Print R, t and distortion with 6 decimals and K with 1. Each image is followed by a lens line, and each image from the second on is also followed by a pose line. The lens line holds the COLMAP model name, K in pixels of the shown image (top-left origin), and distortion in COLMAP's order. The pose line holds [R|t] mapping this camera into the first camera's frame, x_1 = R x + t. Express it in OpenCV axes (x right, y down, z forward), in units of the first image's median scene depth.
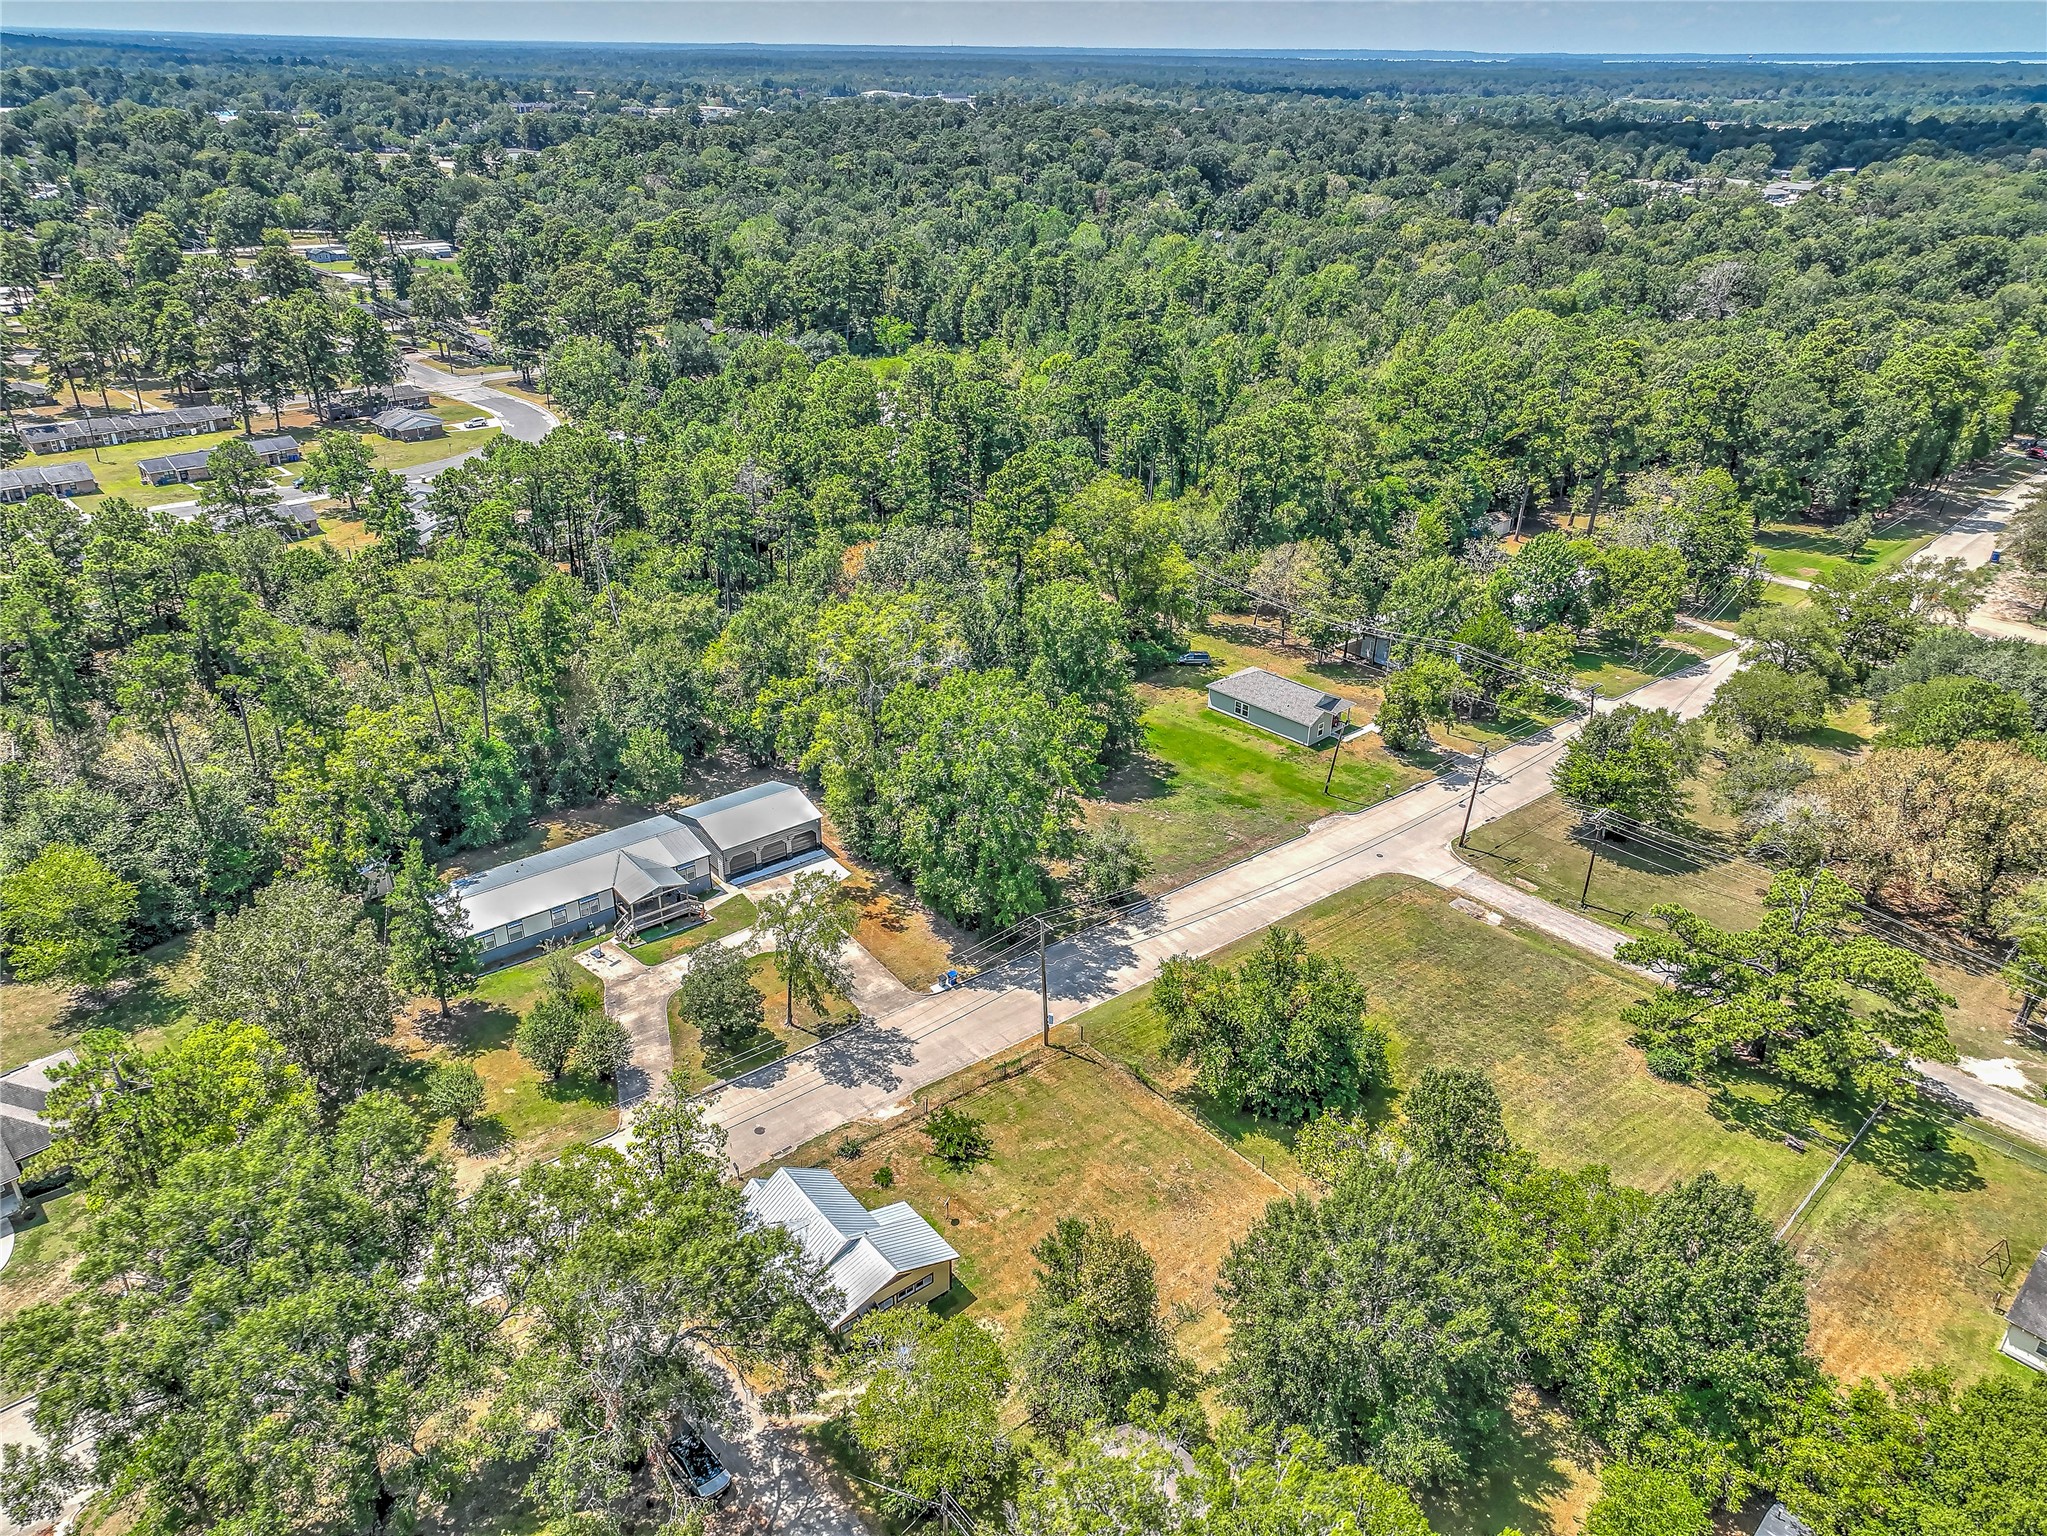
lens RADIAL K [[1426.8, 0, 1023.5], [0, 1426.8, 768.0], [0, 0, 1]] dist [0.014176, 0.011816]
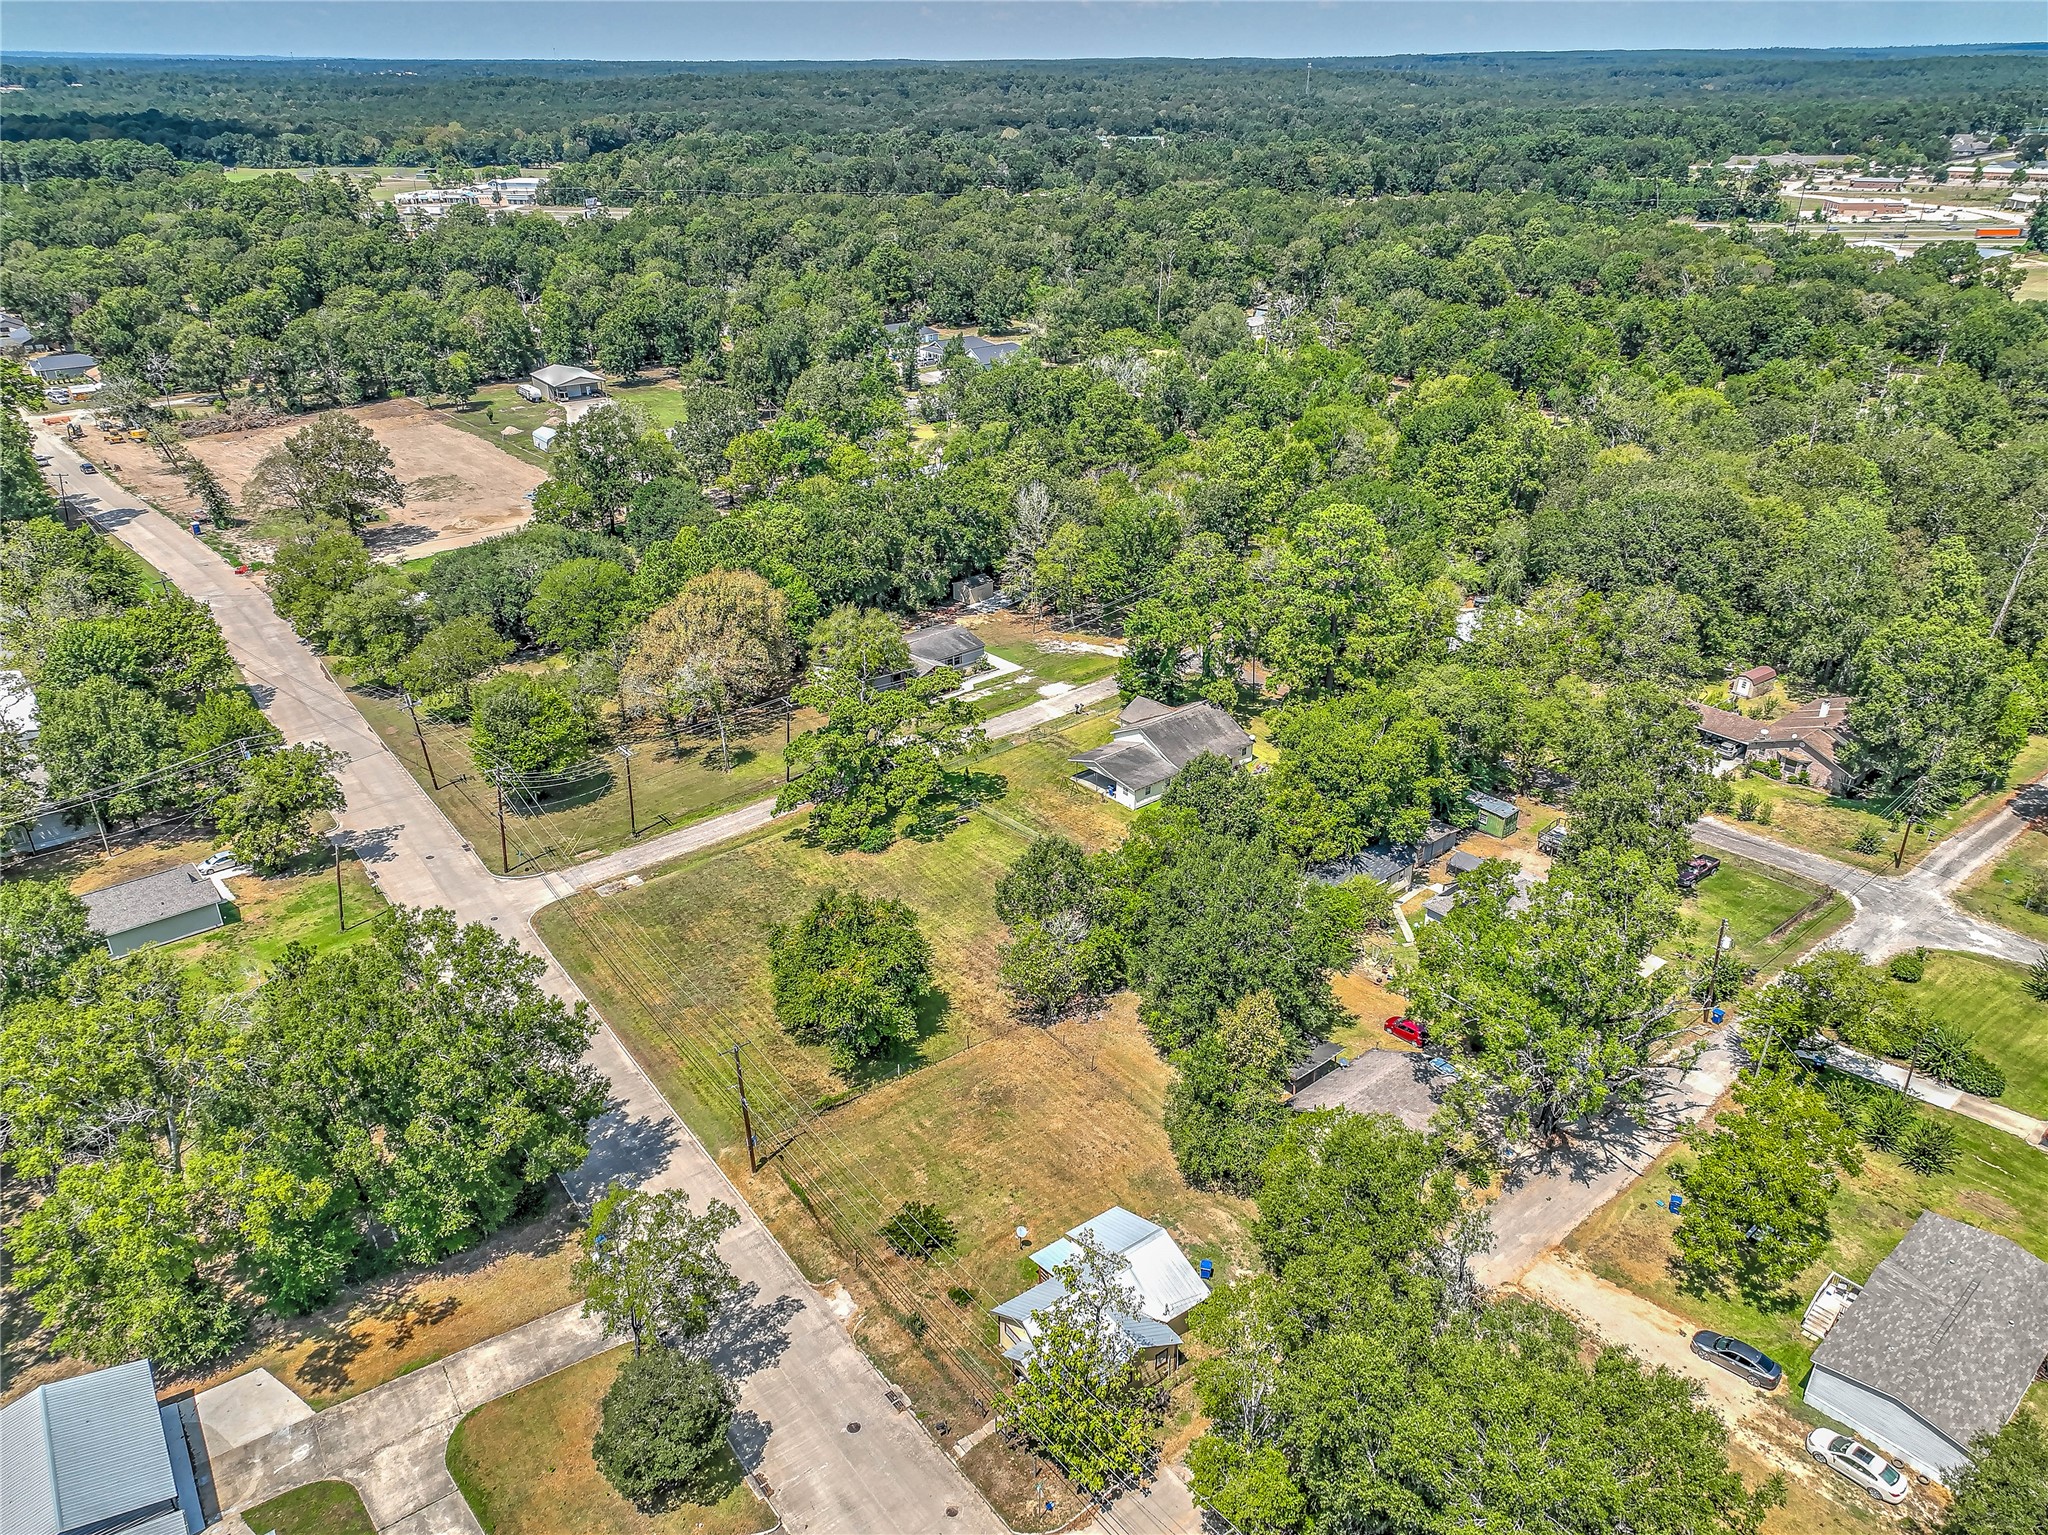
lens RADIAL K [[1427.5, 0, 1024.0], [0, 1427.5, 767.5], [0, 0, 1]] dist [0.014176, 0.011816]
pose [[0.053142, -0.453006, 0.889922, -0.605520], [0.449131, 0.806798, 0.383872, -0.258388], [-0.891884, 0.379292, 0.246334, 0.481506]]
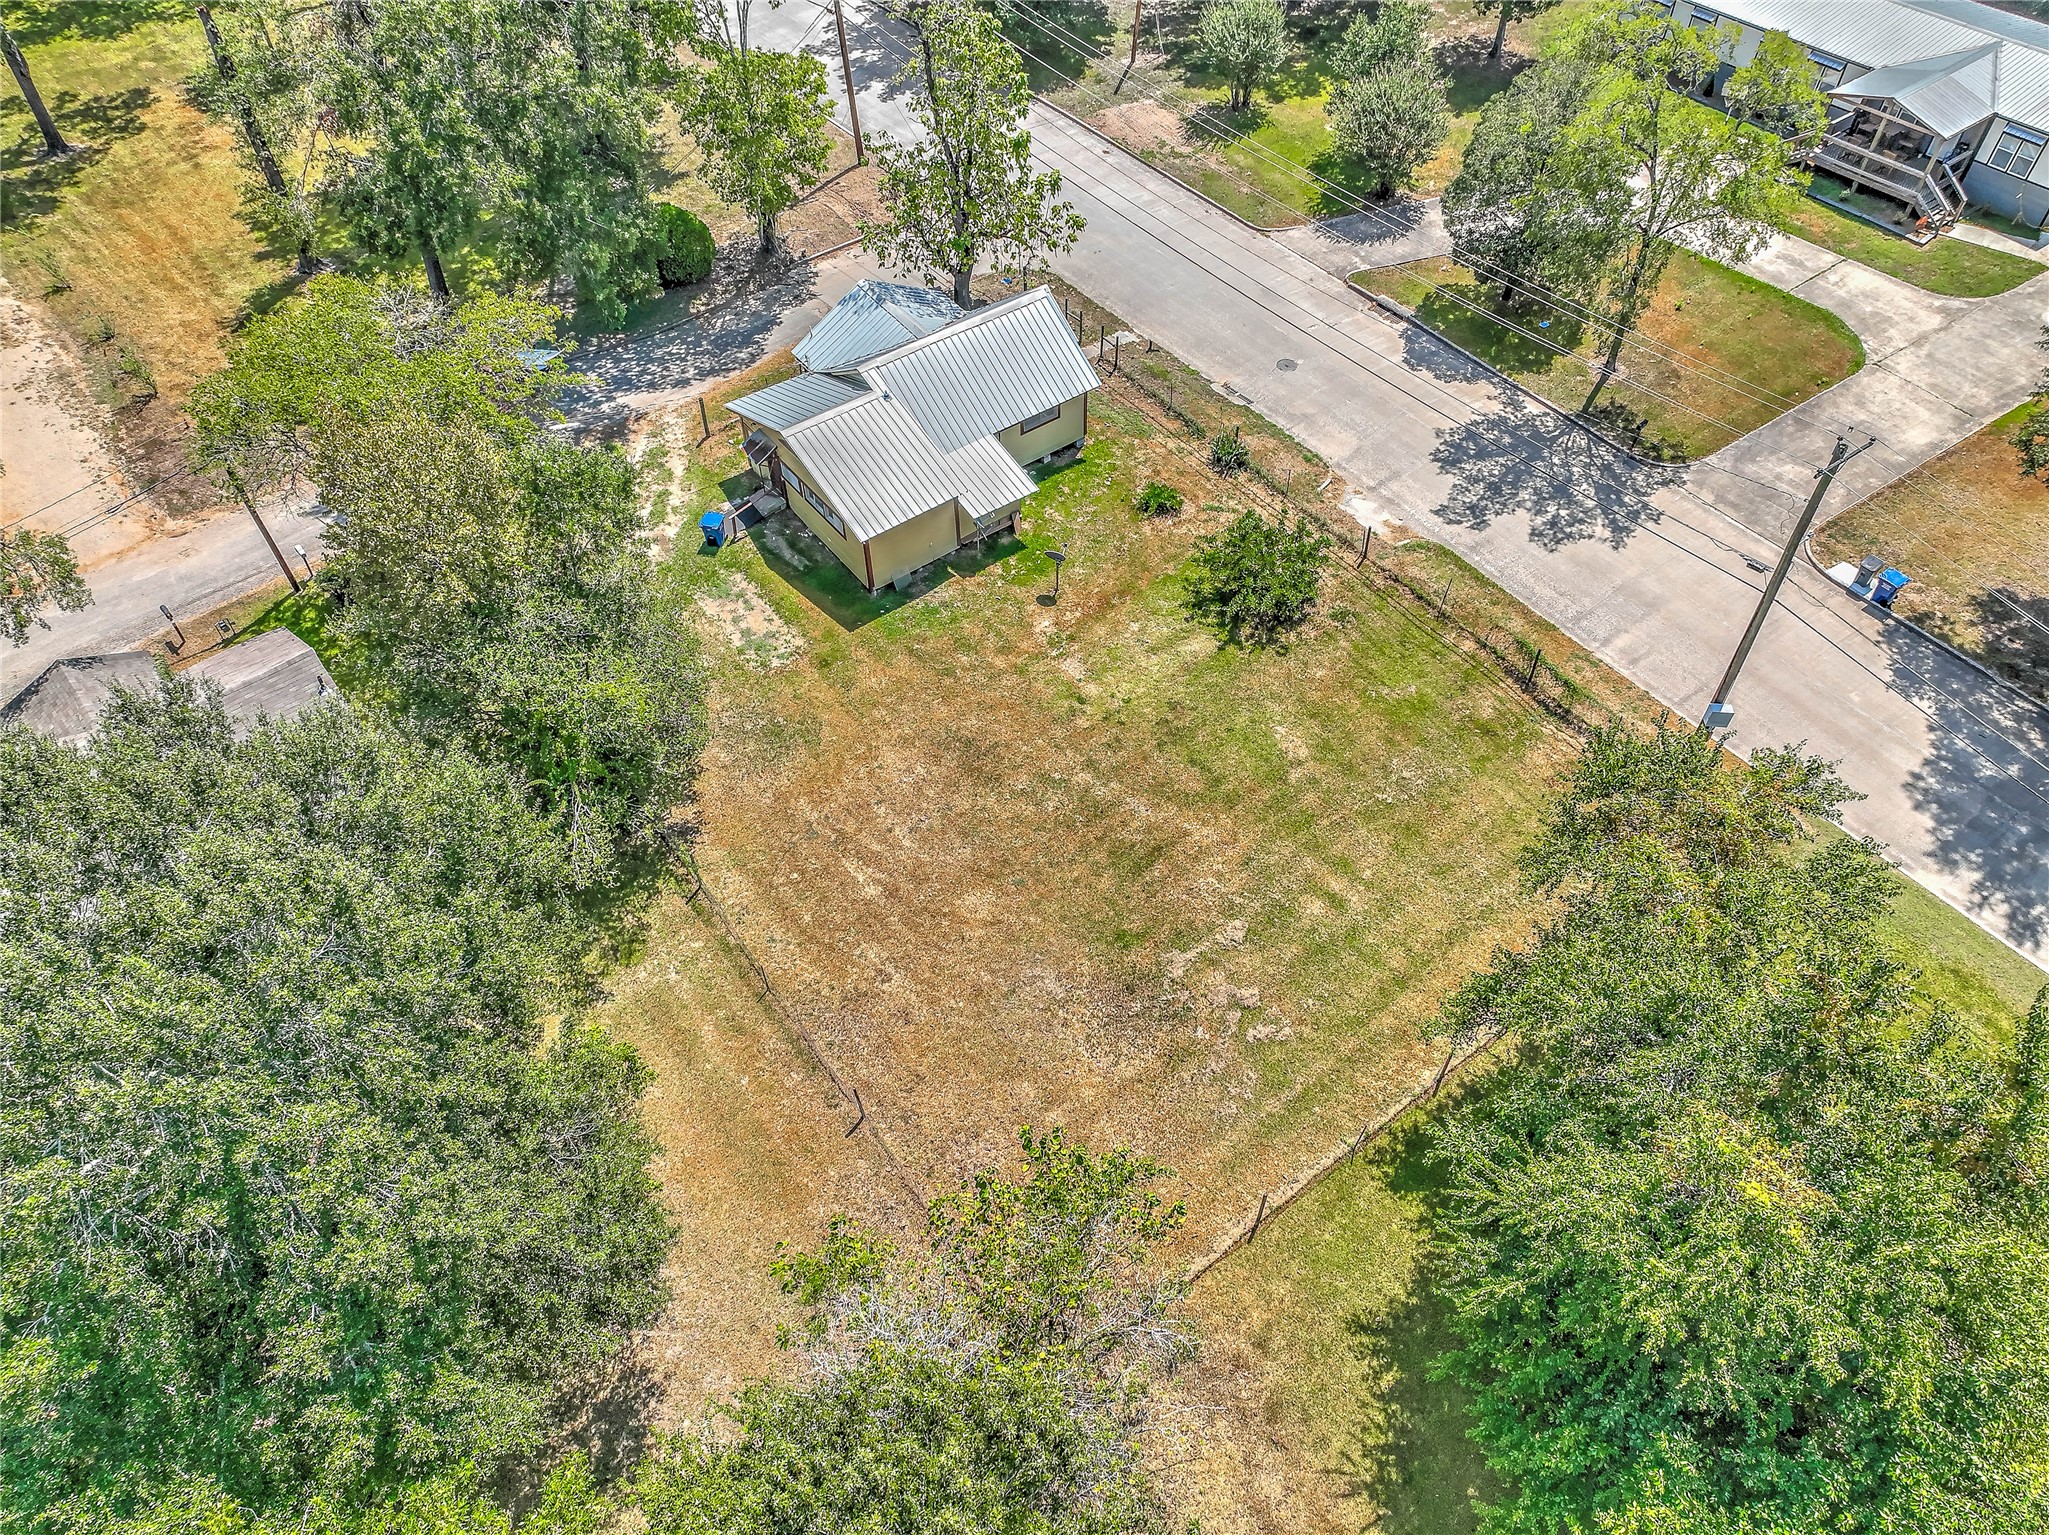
lens RADIAL K [[1438.4, 0, 1024.5], [0, 1438.4, 767.5], [0, 0, 1]] dist [0.025097, -0.004185]
pose [[-0.040810, 0.748474, -0.661907, 0.258198], [-0.432189, 0.584057, 0.687088, 0.002613], [0.900859, 0.314109, 0.299647, 0.657888]]
